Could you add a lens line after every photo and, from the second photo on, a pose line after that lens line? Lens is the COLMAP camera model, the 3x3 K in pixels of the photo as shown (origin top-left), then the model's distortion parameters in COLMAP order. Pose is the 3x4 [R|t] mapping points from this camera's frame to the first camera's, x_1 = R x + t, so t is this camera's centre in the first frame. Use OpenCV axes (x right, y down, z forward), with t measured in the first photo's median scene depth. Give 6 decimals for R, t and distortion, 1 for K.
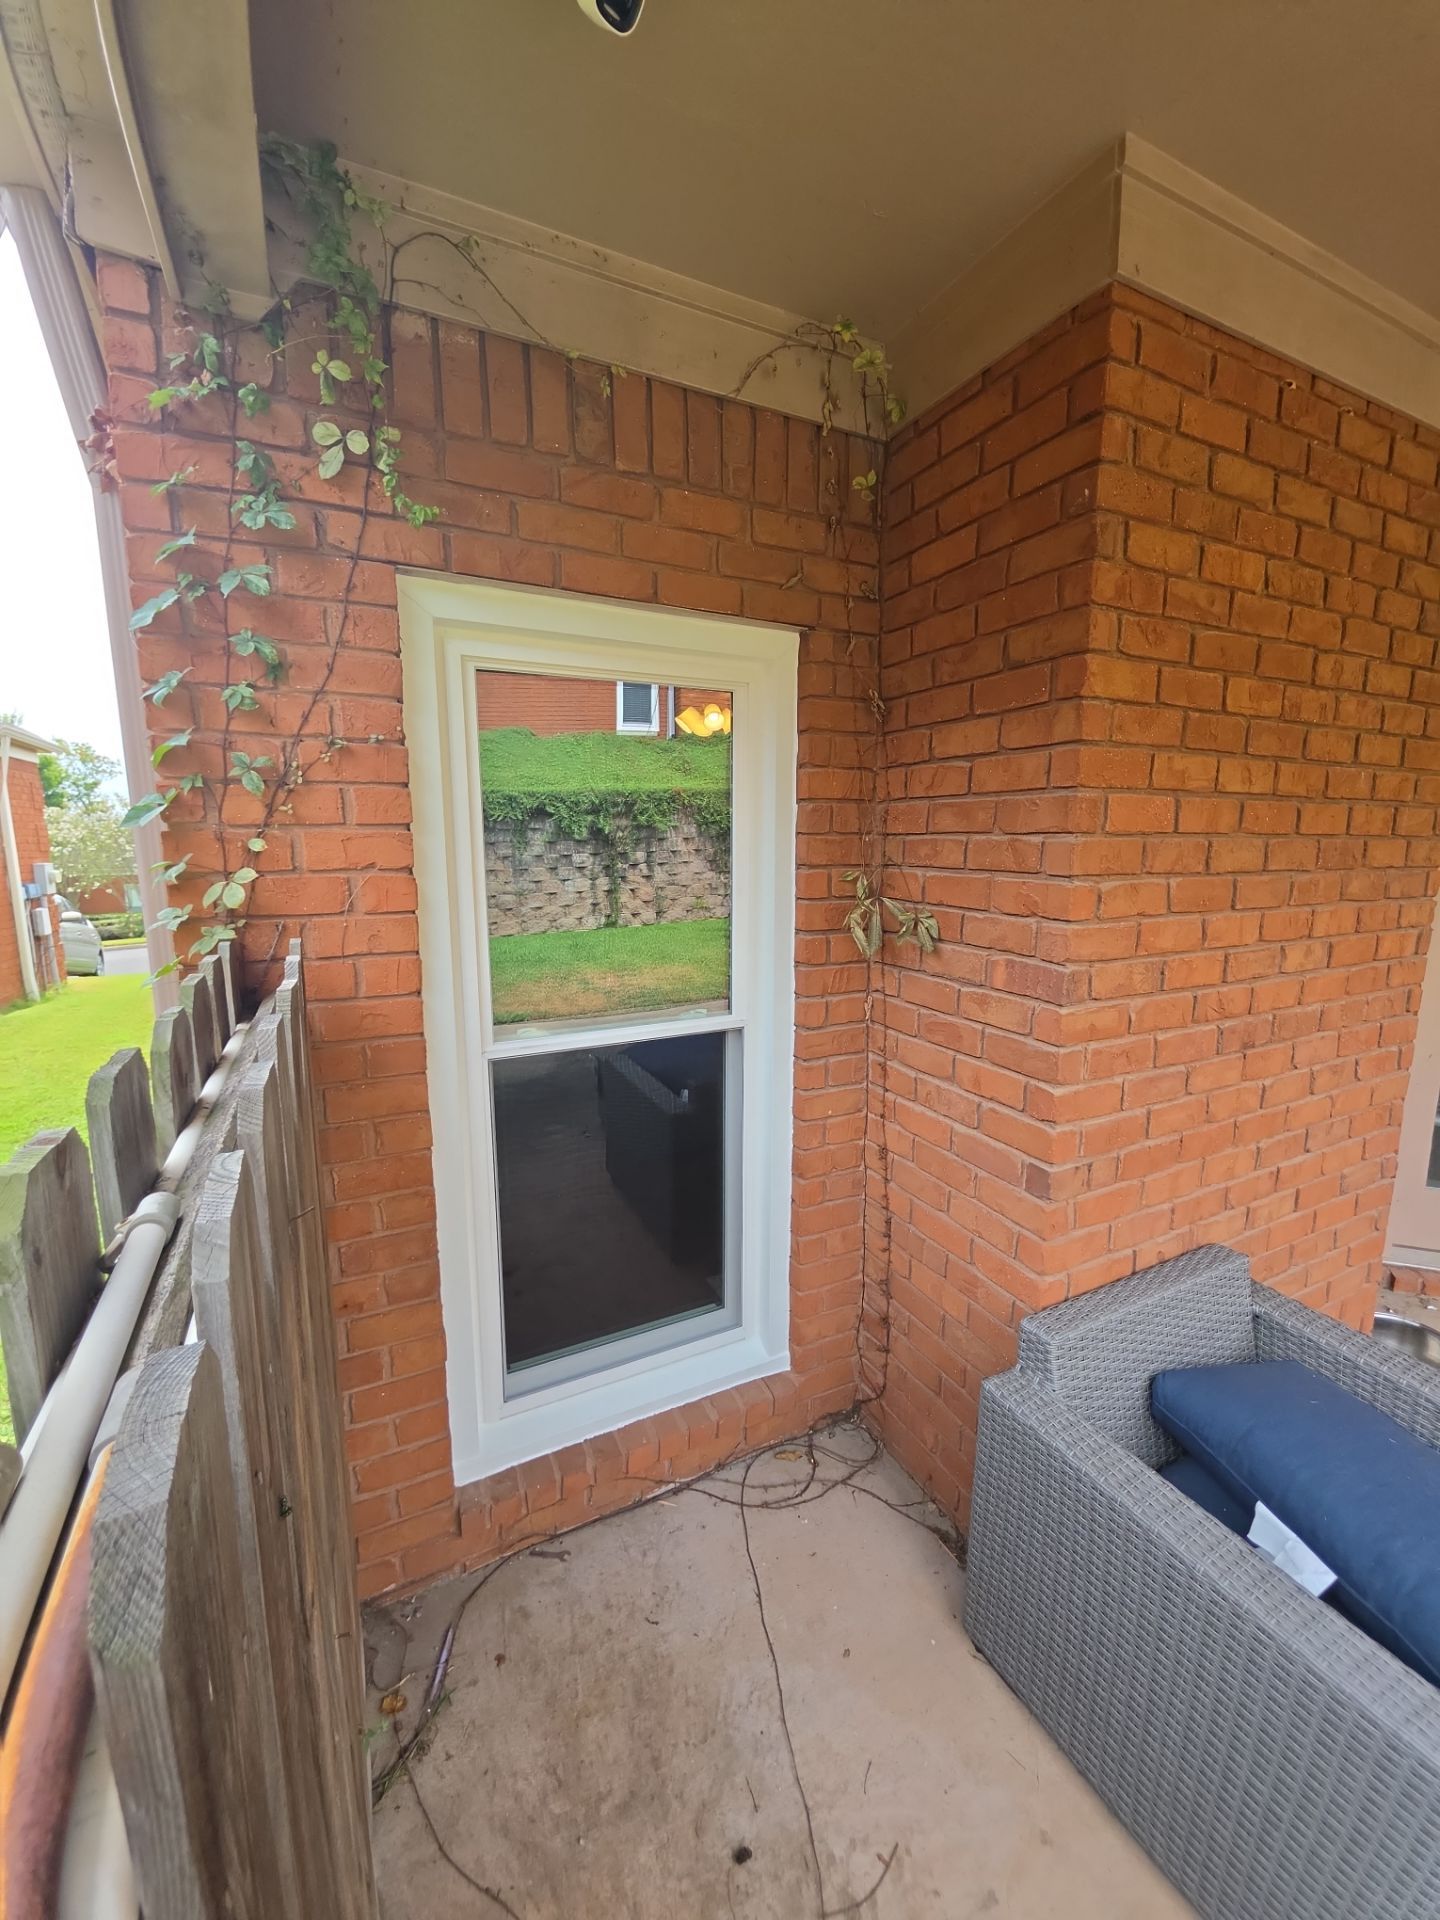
lens RADIAL K [[772.0, 0, 720.5], [0, 772.0, 961.4], [0, 0, 1]] dist [-0.000535, -0.000520]
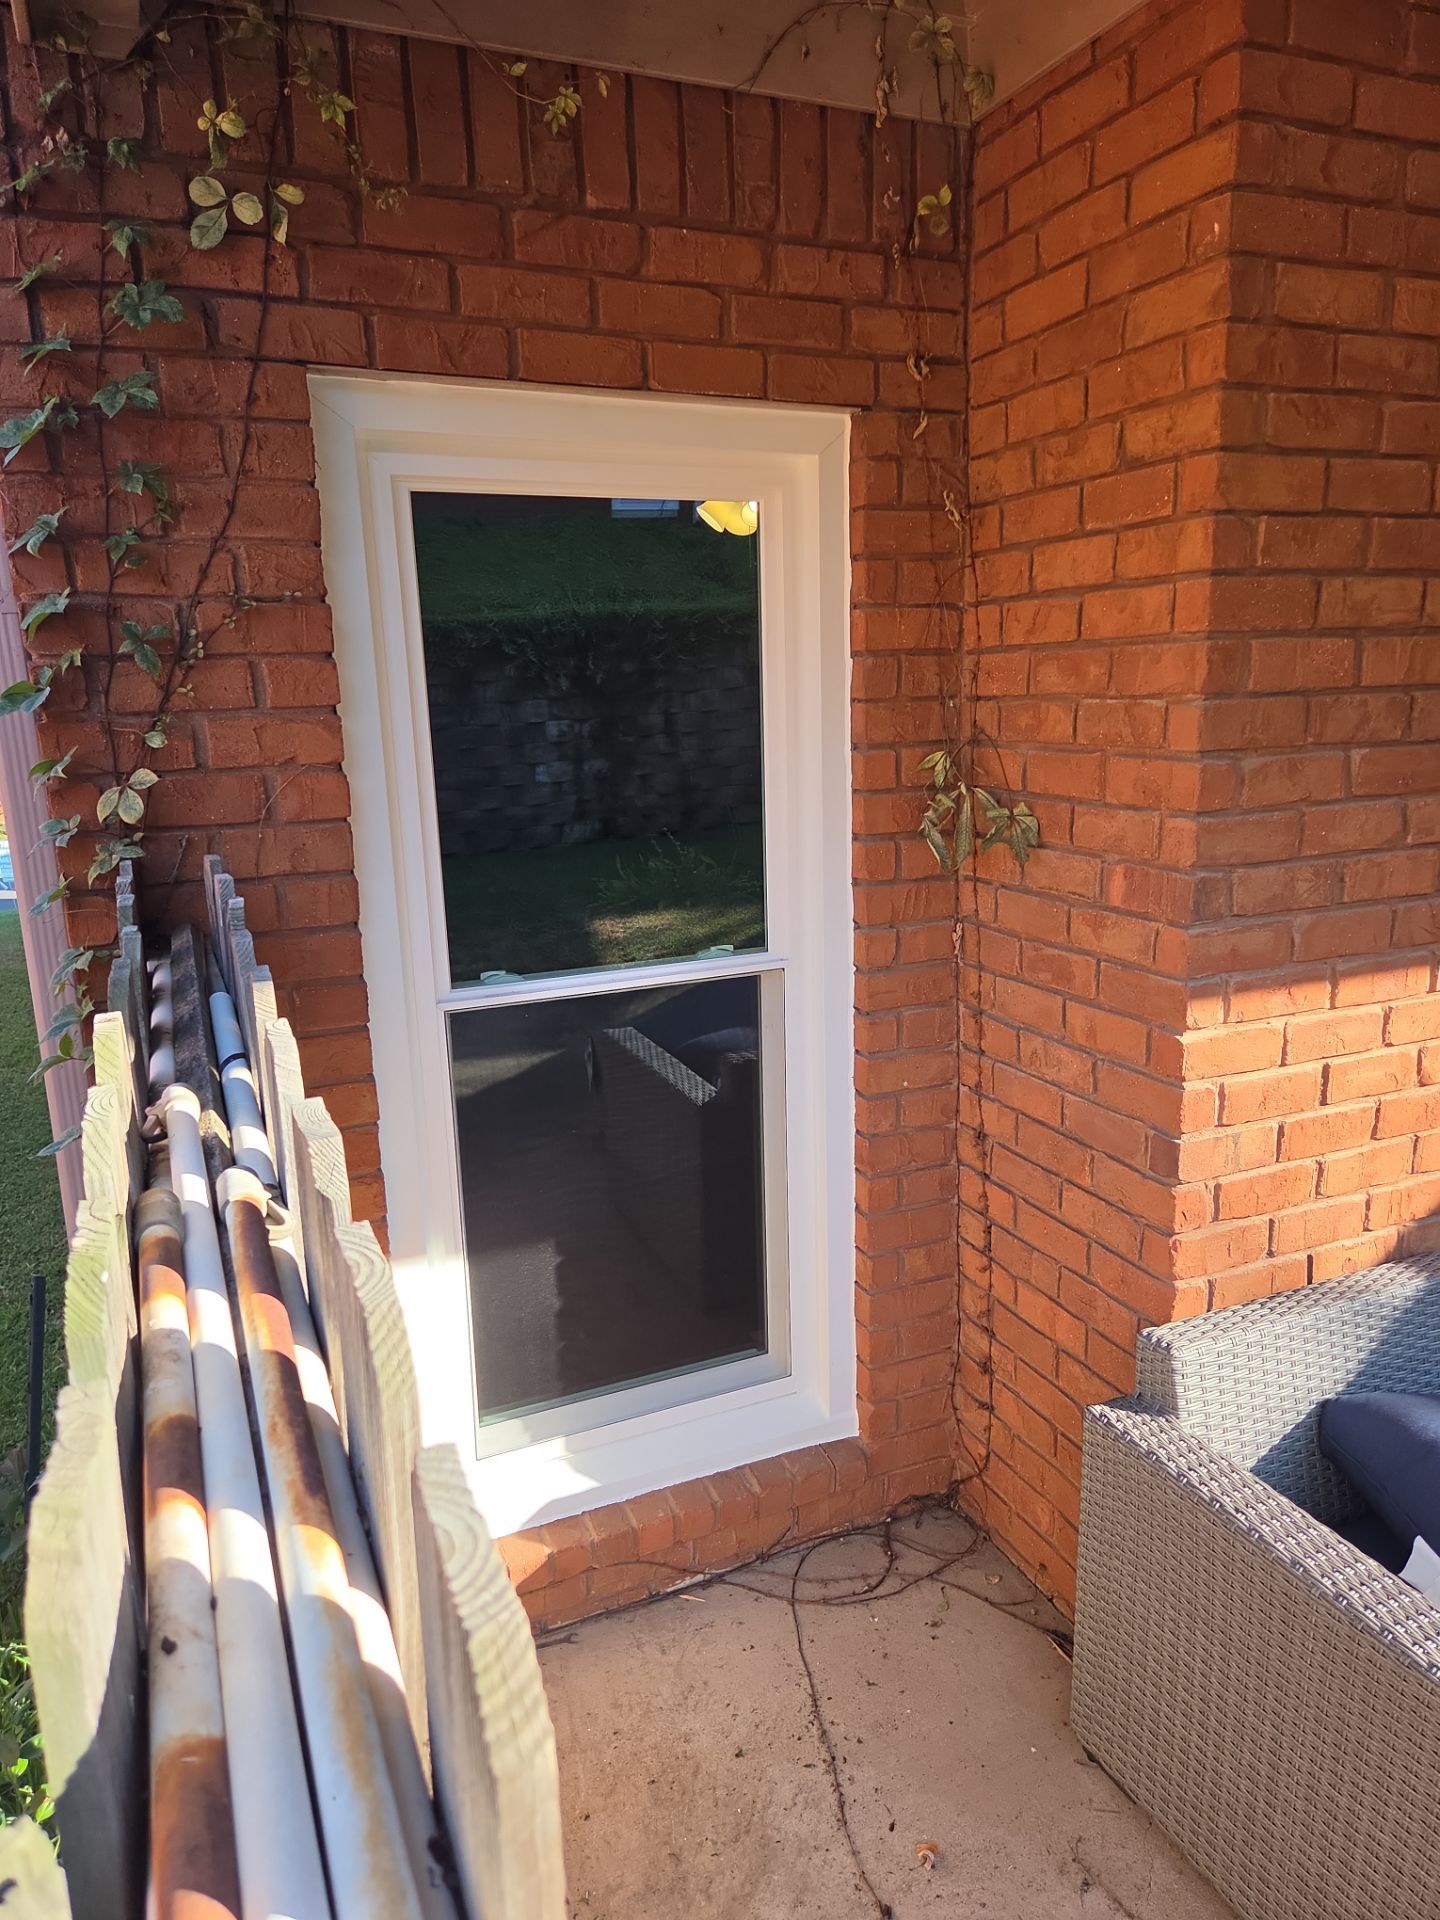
lens RADIAL K [[1295.7, 0, 734.2], [0, 1295.7, 980.5], [0, 0, 1]] dist [0.046808, -0.027659]
pose [[0.998630, -0.015821, -0.049875, 0.054371], [0.019048, 0.997710, 0.064894, 0.019660], [0.048735, -0.065755, 0.996645, -0.287607]]
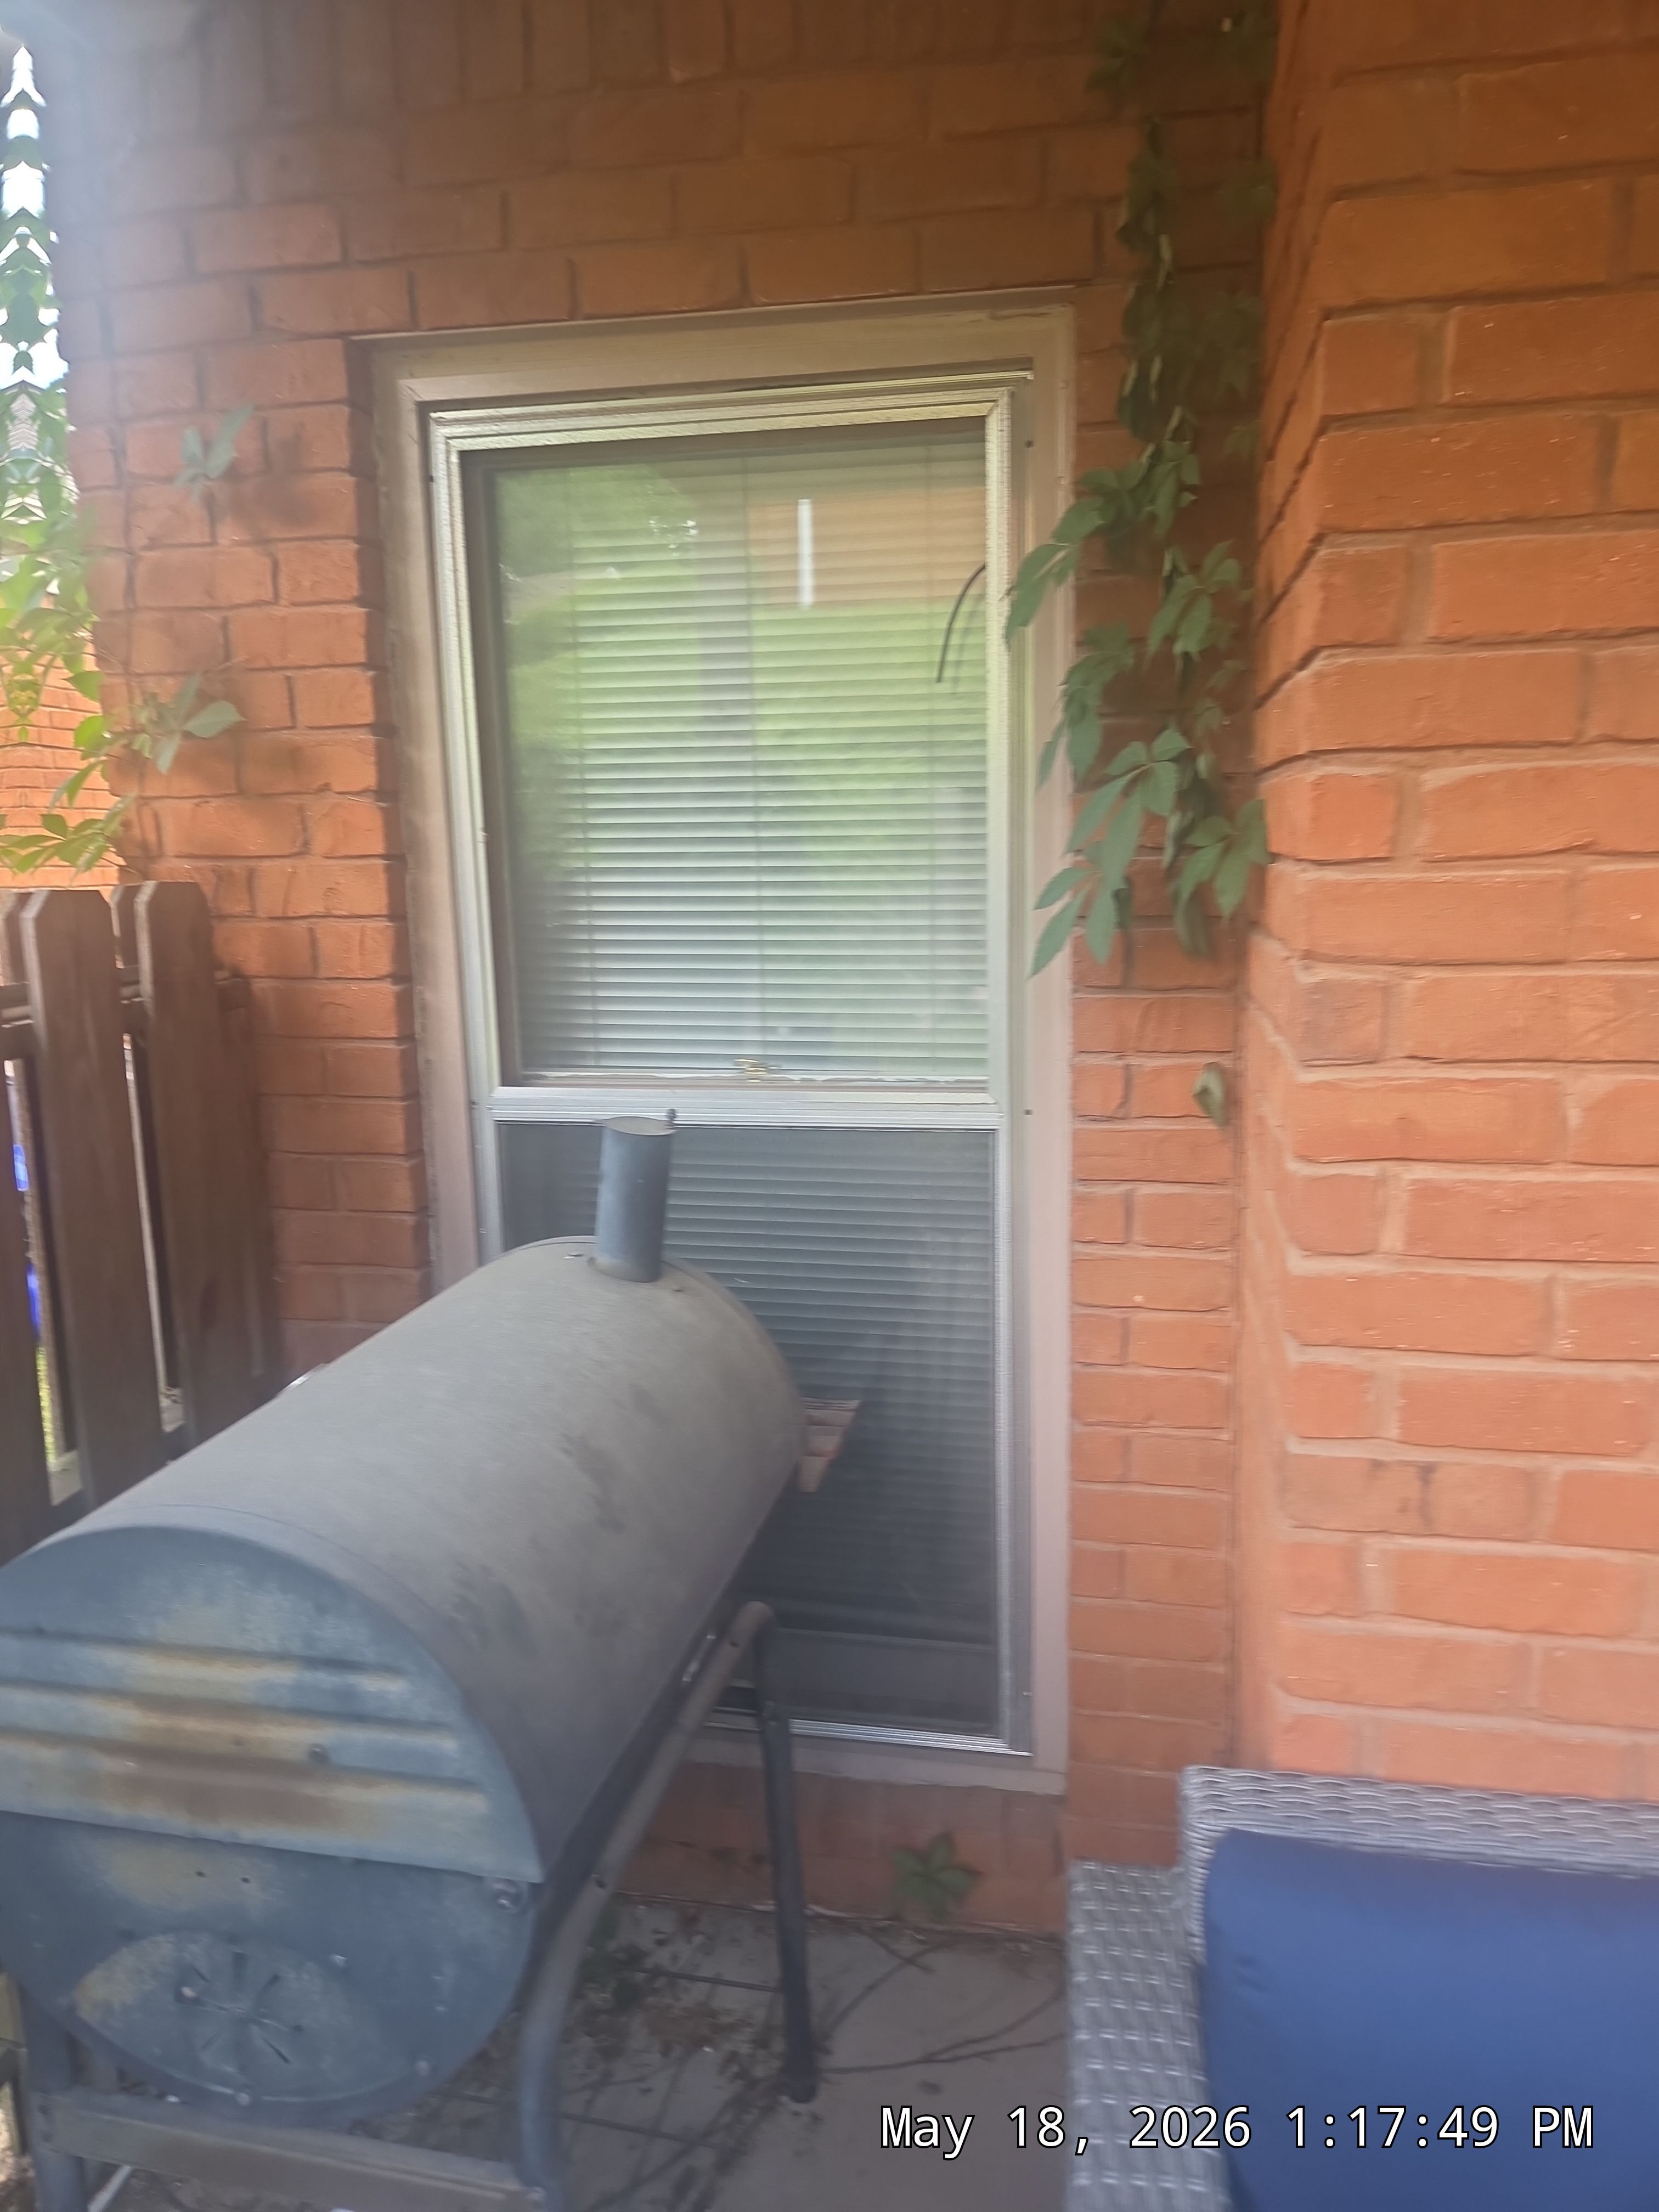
lens RADIAL K [[1502.0, 0, 833.6], [0, 1502.0, 1103.4], [0, 0, 1]] dist [0.054247, -0.051706]
pose [[0.800275, 0.088949, -0.592999, 0.691509], [-0.076937, 0.995994, 0.045567, 0.058091], [0.594677, 0.009158, 0.803913, 0.163822]]
